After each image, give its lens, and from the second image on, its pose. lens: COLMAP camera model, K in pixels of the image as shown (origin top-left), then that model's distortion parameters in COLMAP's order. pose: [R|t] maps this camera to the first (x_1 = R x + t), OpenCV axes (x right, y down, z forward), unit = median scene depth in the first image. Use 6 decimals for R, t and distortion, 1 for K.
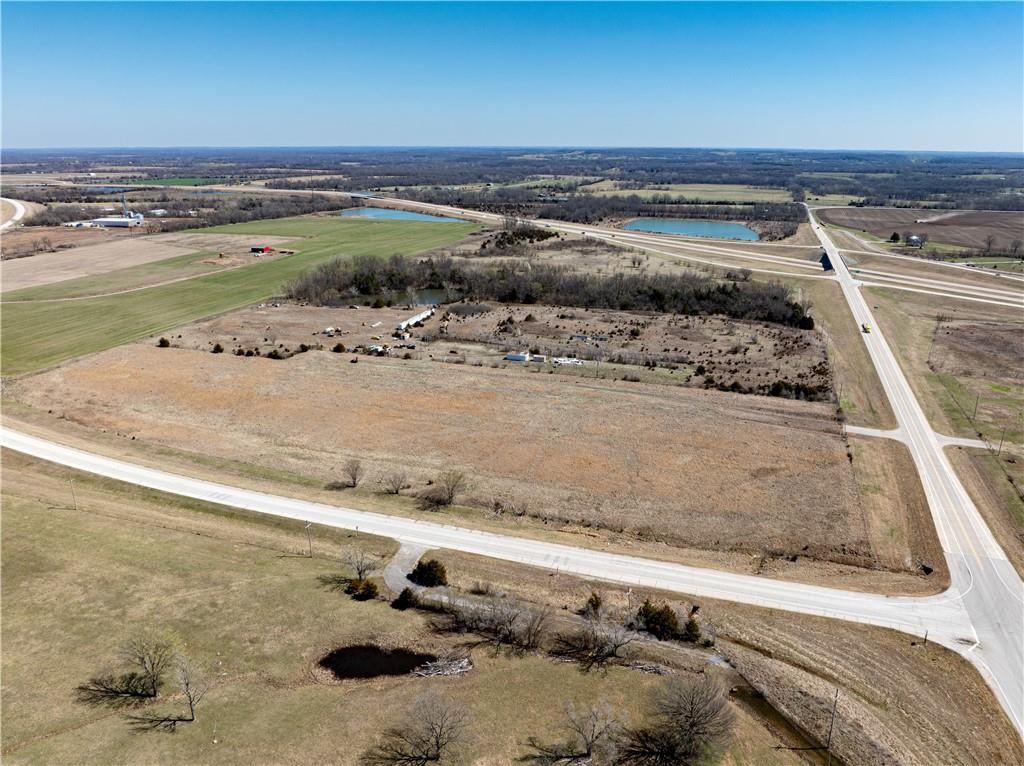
lens RADIAL K [[756.5, 0, 512.0], [0, 756.5, 383.0], [0, 0, 1]] dist [-0.037553, -0.004079]
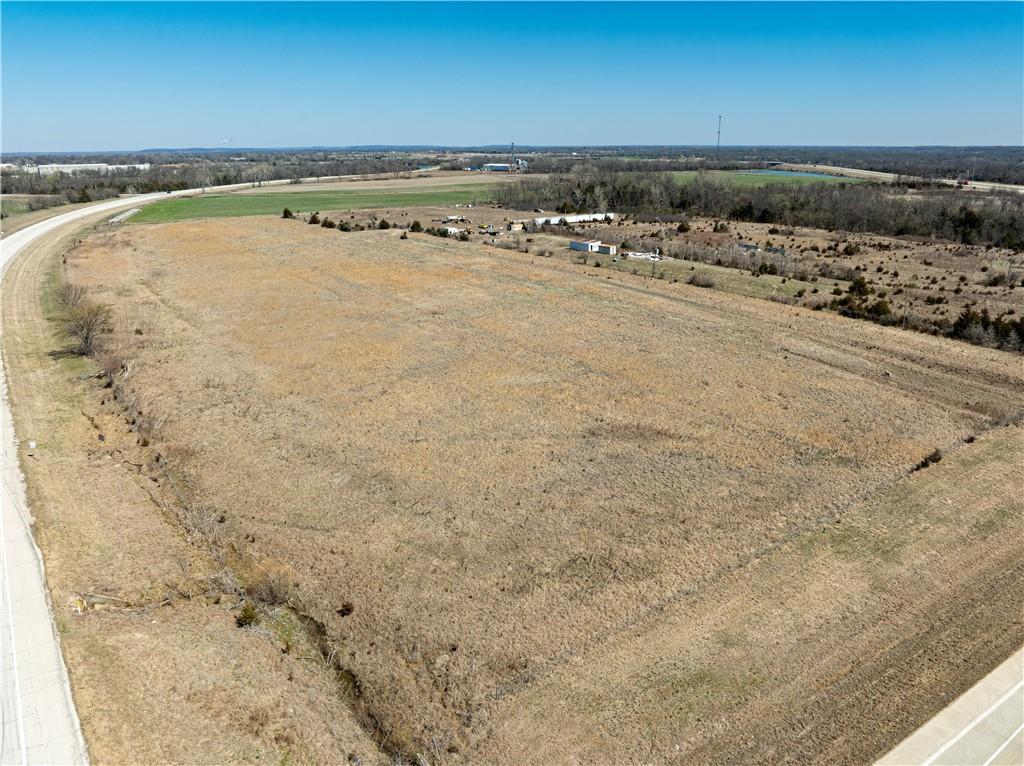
lens RADIAL K [[736.2, 0, 517.5], [0, 736.2, 381.1], [0, 0, 1]] dist [-0.038240, -0.000108]
pose [[0.811663, 0.172012, -0.558224, 0.331180], [-0.168212, 0.984006, 0.058631, 0.052362], [0.559381, 0.046311, 0.827616, 0.429035]]
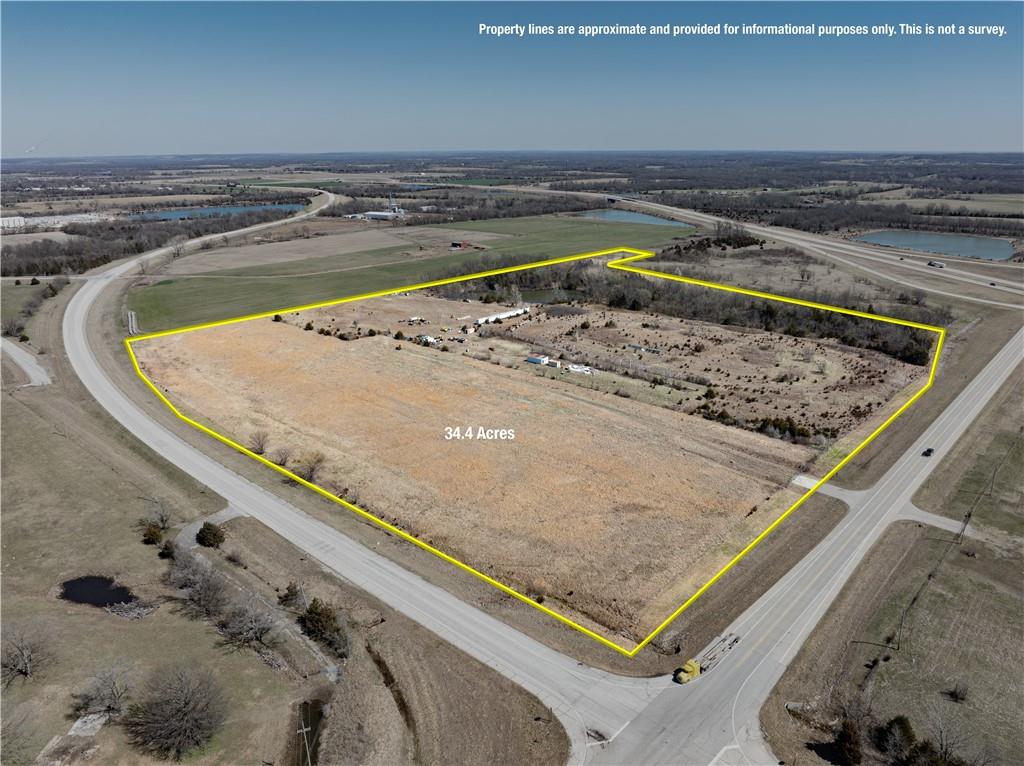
lens RADIAL K [[728.1, 0, 512.0], [0, 728.1, 383.0], [0, 0, 1]] dist [-0.036380, -0.001549]
pose [[0.914496, 0.115178, -0.387855, 0.349508], [-0.112836, 0.993194, 0.028891, -0.027317], [0.388543, 0.017343, 0.921267, 0.087970]]
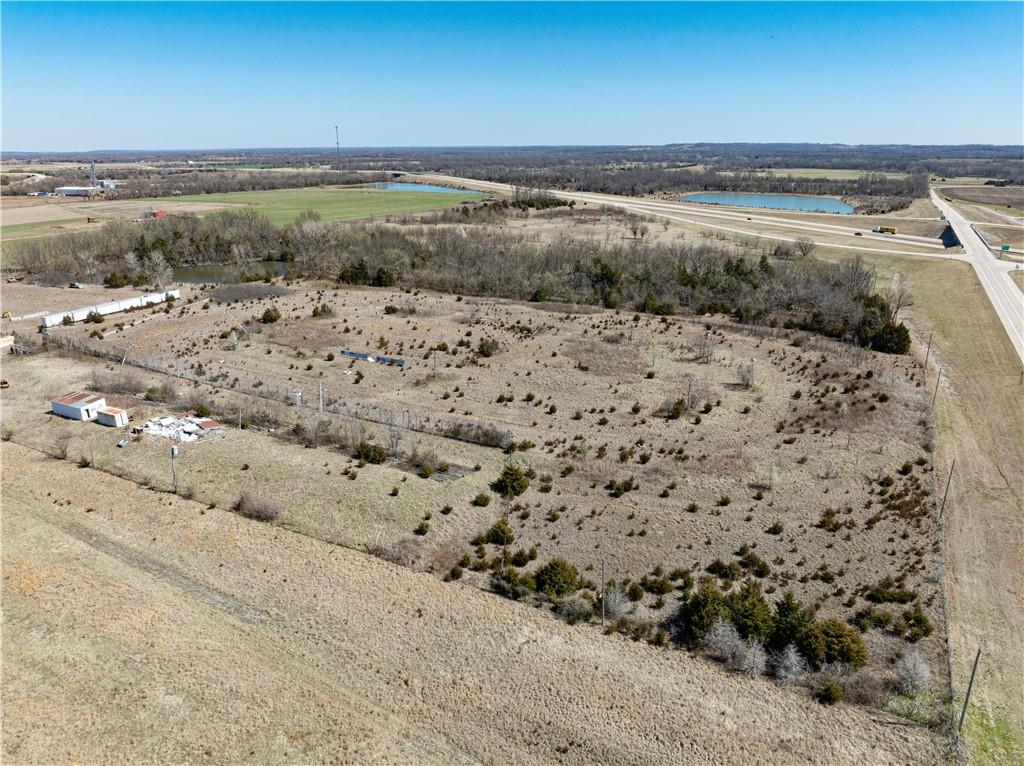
lens RADIAL K [[728.1, 0, 512.0], [0, 728.1, 383.0], [0, 0, 1]] dist [-0.036380, -0.001549]
pose [[0.988020, 0.041988, -0.148505, 0.278759], [-0.040304, 0.999085, 0.014332, -0.060618], [0.148971, -0.008175, 0.988808, 0.648037]]
